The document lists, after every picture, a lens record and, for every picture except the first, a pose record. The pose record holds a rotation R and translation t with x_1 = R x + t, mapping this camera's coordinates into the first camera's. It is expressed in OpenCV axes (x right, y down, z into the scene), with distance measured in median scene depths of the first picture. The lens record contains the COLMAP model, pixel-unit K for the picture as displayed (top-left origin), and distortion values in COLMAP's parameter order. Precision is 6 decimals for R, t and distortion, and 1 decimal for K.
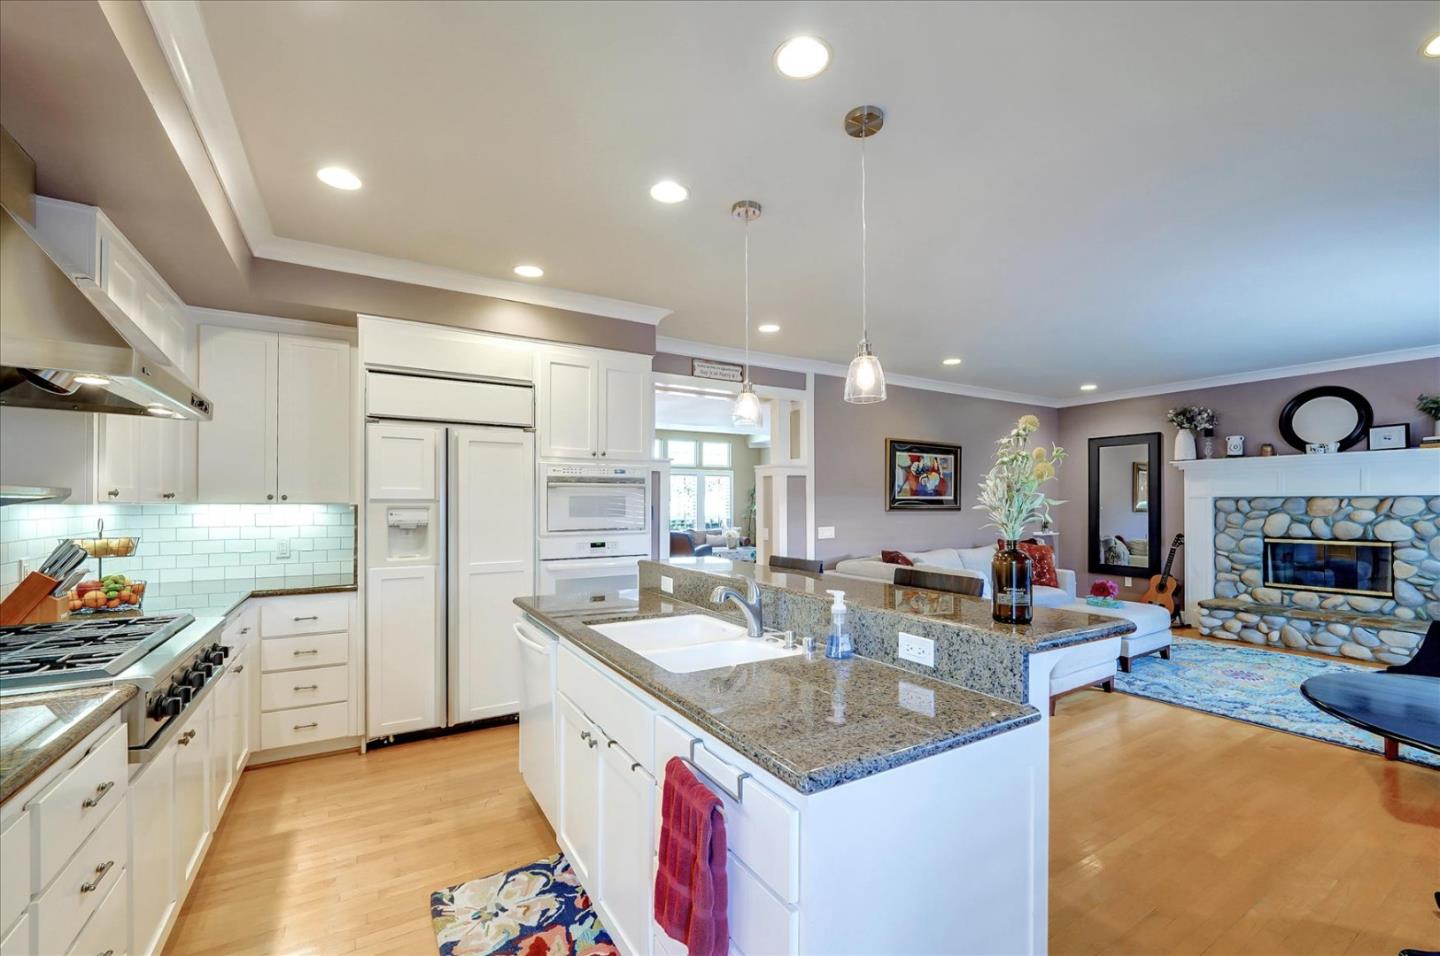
lens RADIAL K [[600.3, 0, 717.1], [0, 600.3, 499.6], [0, 0, 1]] dist [-0.004383, -0.002404]
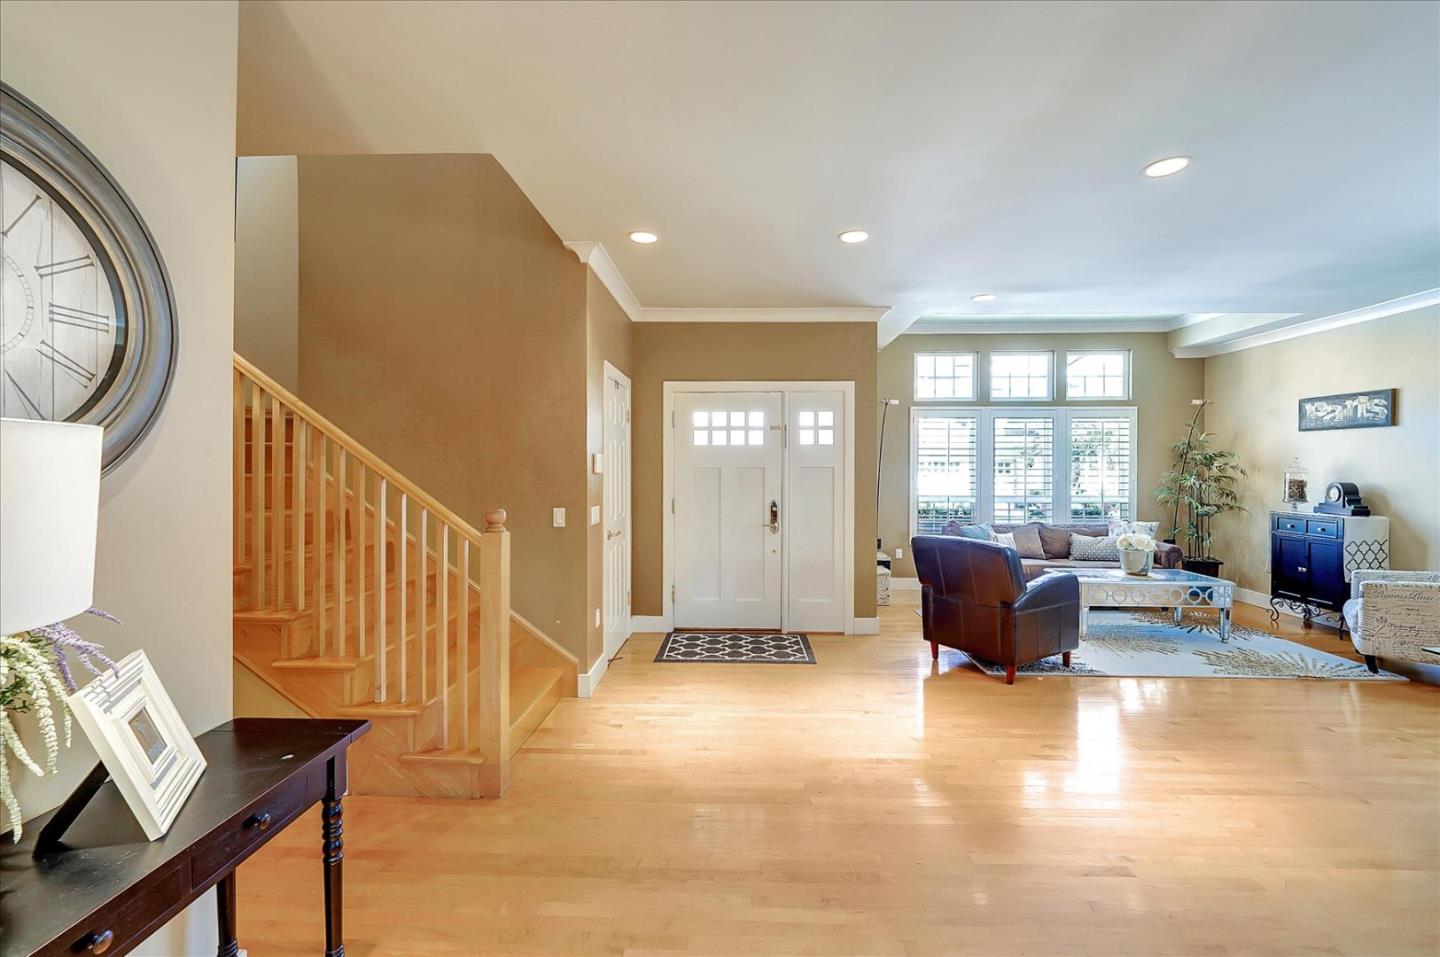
lens RADIAL K [[600.3, 0, 724.0], [0, 600.3, 471.0], [0, 0, 1]] dist [-0.004383, -0.002404]
pose [[0.842344, 0.002789, -0.538933, 0.005989], [0.001365, 0.999972, 0.007307, 0.001520], [0.538939, -0.006891, 0.842317, 0.383121]]
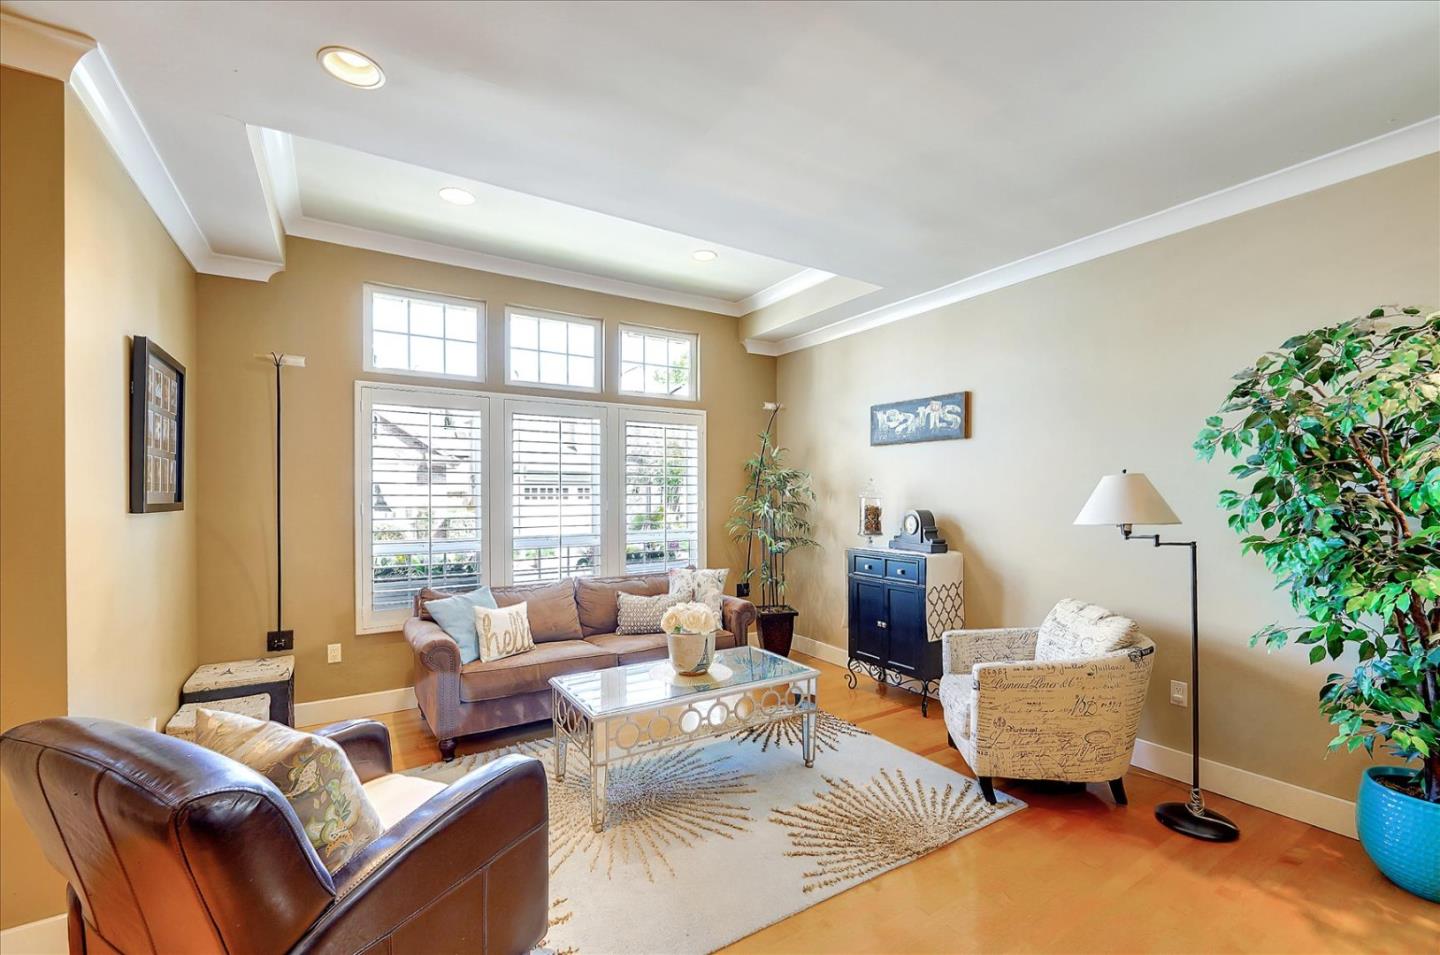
lens RADIAL K [[600.3, 0, 718.2], [0, 600.3, 486.9], [0, 0, 1]] dist [-0.004383, -0.002404]
pose [[0.999827, -0.003671, 0.018239, 0.026239], [0.003828, 0.999956, -0.008563, 0.002770], [-0.018207, 0.008632, 0.999797, 0.601471]]
